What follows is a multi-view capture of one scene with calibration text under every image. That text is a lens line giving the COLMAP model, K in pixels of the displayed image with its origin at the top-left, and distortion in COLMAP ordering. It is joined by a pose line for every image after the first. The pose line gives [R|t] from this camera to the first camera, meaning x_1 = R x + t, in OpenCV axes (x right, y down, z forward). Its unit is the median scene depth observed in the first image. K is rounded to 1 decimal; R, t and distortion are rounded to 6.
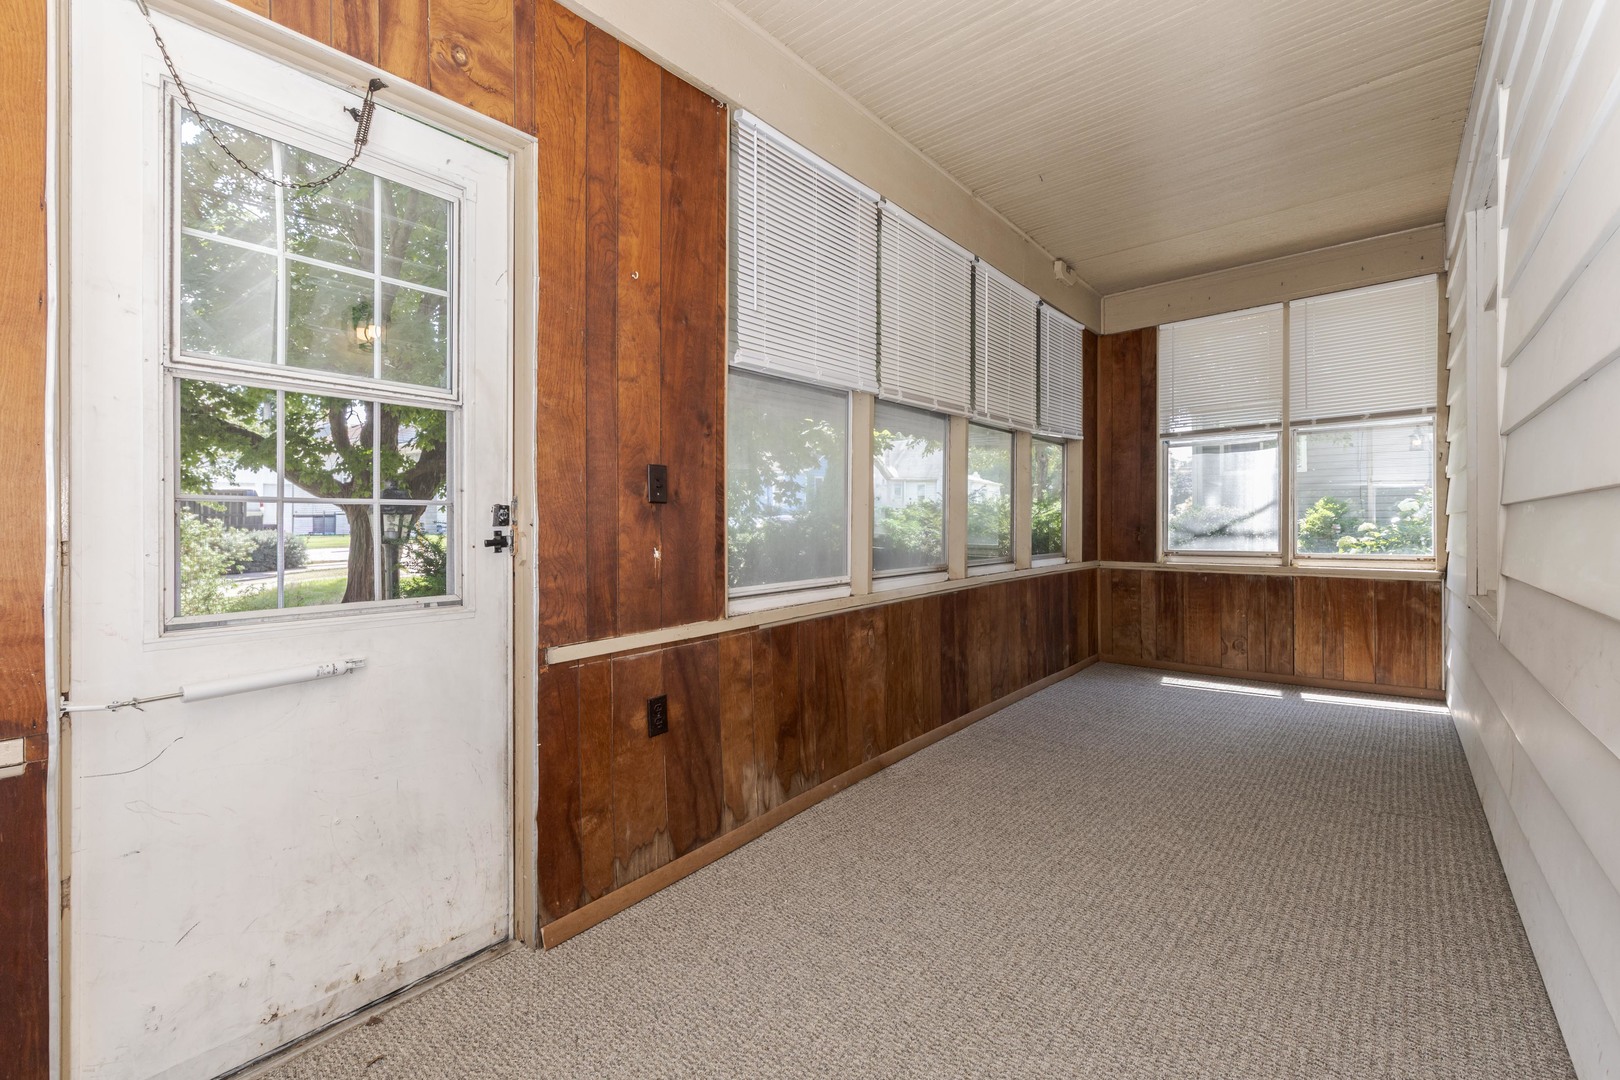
lens RADIAL K [[699.9, 0, 802.0], [0, 699.9, 534.4], [0, 0, 1]] dist [-0.000284, -0.000145]
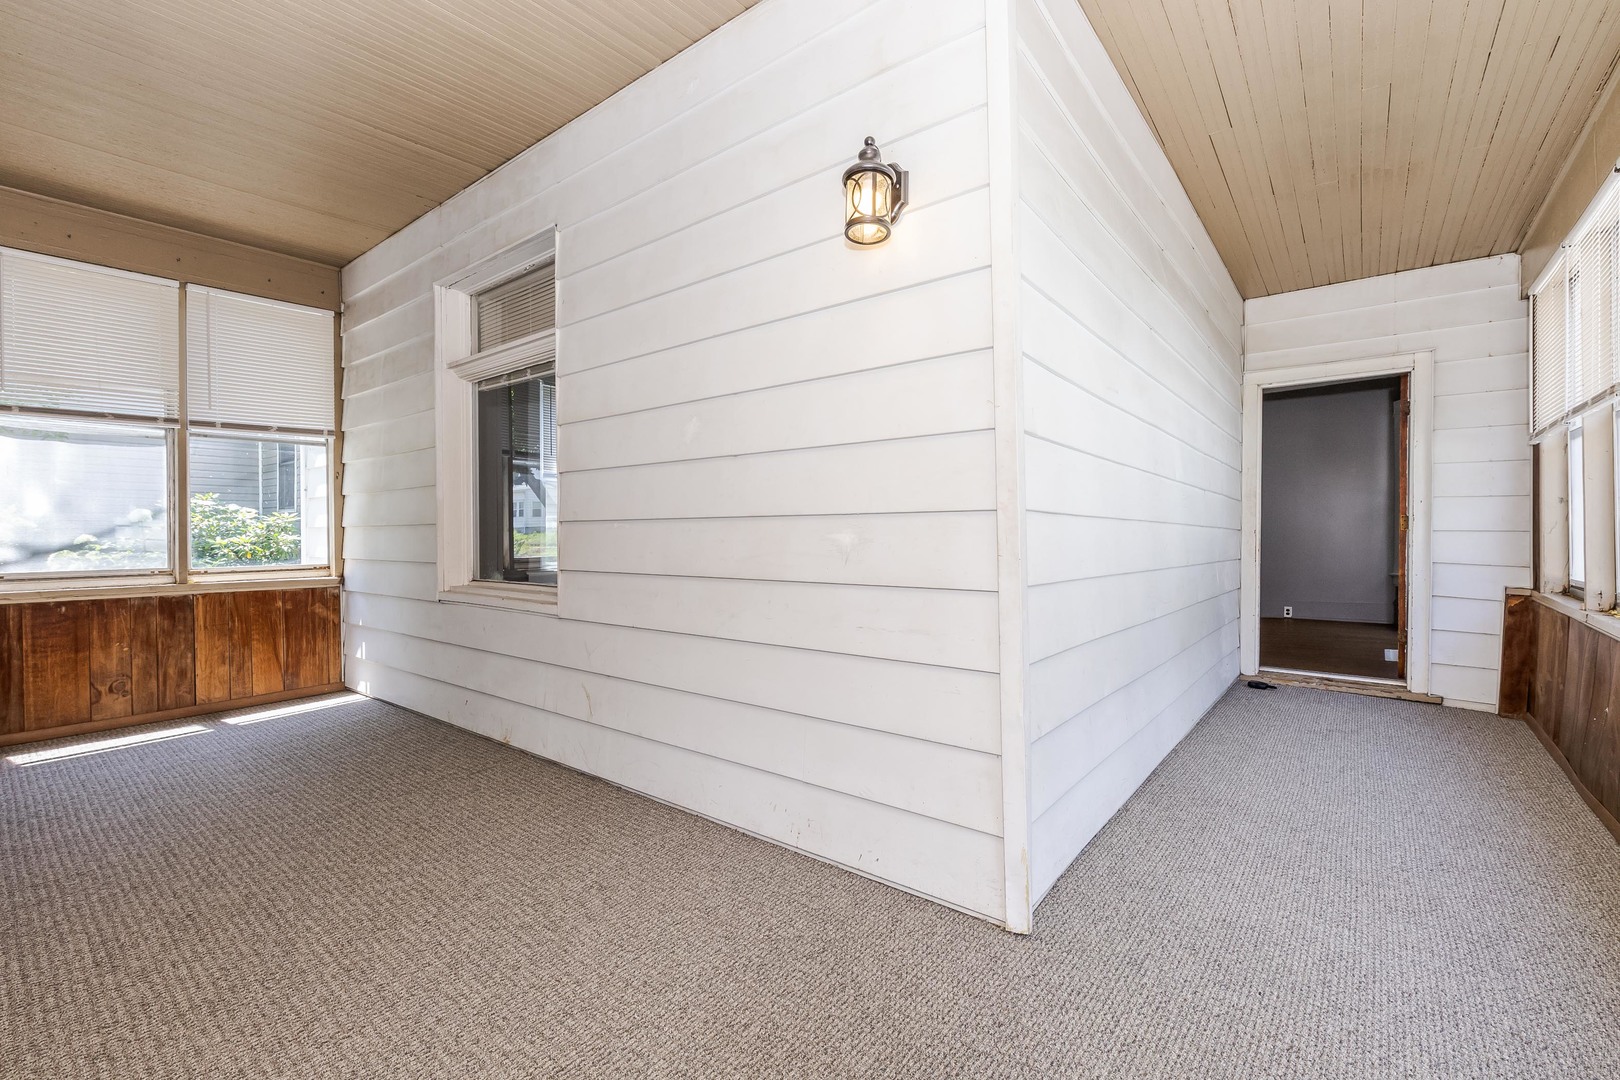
lens RADIAL K [[699.9, 0, 802.0], [0, 699.9, 534.4], [0, 0, 1]] dist [-0.000284, -0.000145]
pose [[-0.026167, 0.000168, 0.999658, -0.214440], [0.018301, 0.999832, 0.000311, -0.002396], [-0.999490, 0.018302, -0.026166, 0.256978]]
